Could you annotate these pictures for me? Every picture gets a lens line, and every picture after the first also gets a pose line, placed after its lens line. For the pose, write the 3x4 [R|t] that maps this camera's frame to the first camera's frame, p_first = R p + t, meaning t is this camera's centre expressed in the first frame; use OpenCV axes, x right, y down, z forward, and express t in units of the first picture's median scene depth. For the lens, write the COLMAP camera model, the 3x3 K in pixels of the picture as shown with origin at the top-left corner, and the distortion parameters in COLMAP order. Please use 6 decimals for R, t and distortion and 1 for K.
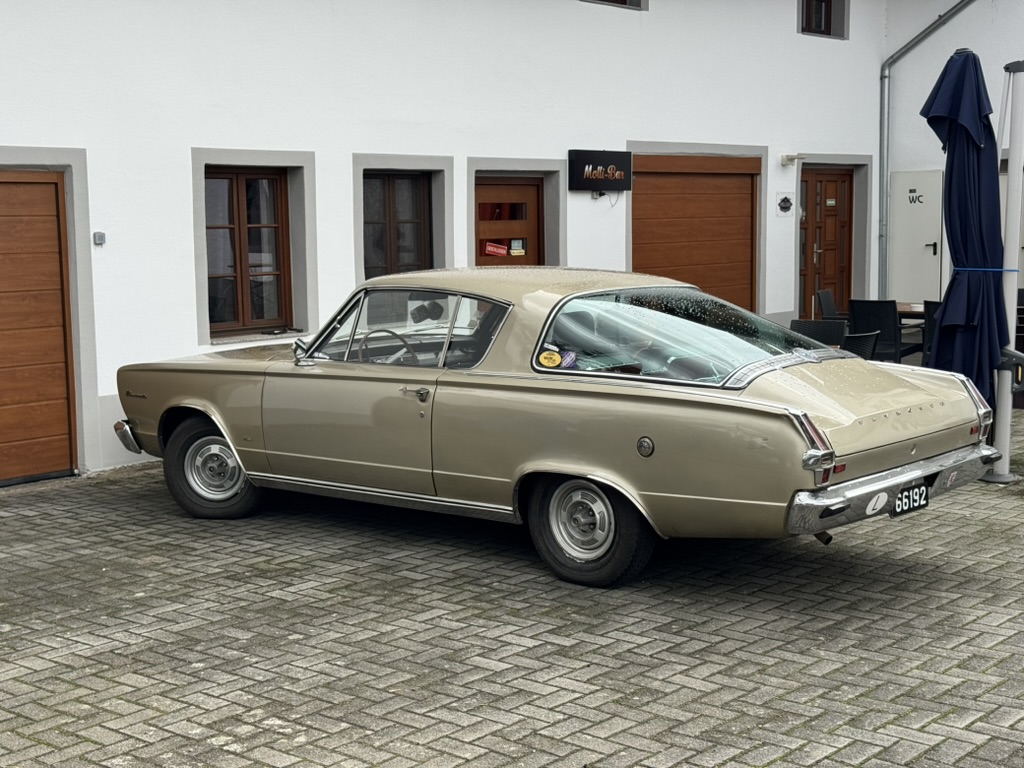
lens RADIAL K [[1419.4, 0, 504.2], [0, 1419.4, 378.1], [0, 0, 1]] dist [0.095457, 0.000000]
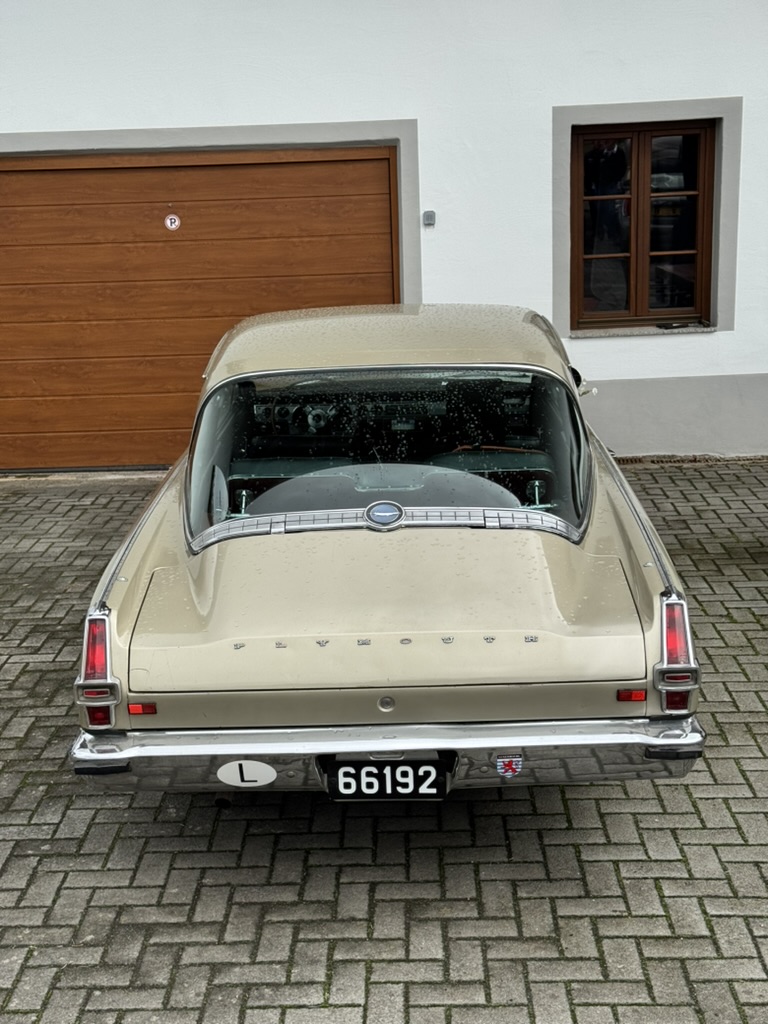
lens RADIAL K [[1419.4, 0, 382.4], [0, 1419.4, 519.1], [0, 0, 1]] dist [0.095457, 0.000000]
pose [[0.650341, 0.185330, -0.736688, 0.702779], [-0.057260, 0.978983, 0.195736, -0.143506], [0.757481, -0.085112, 0.647285, 0.599874]]
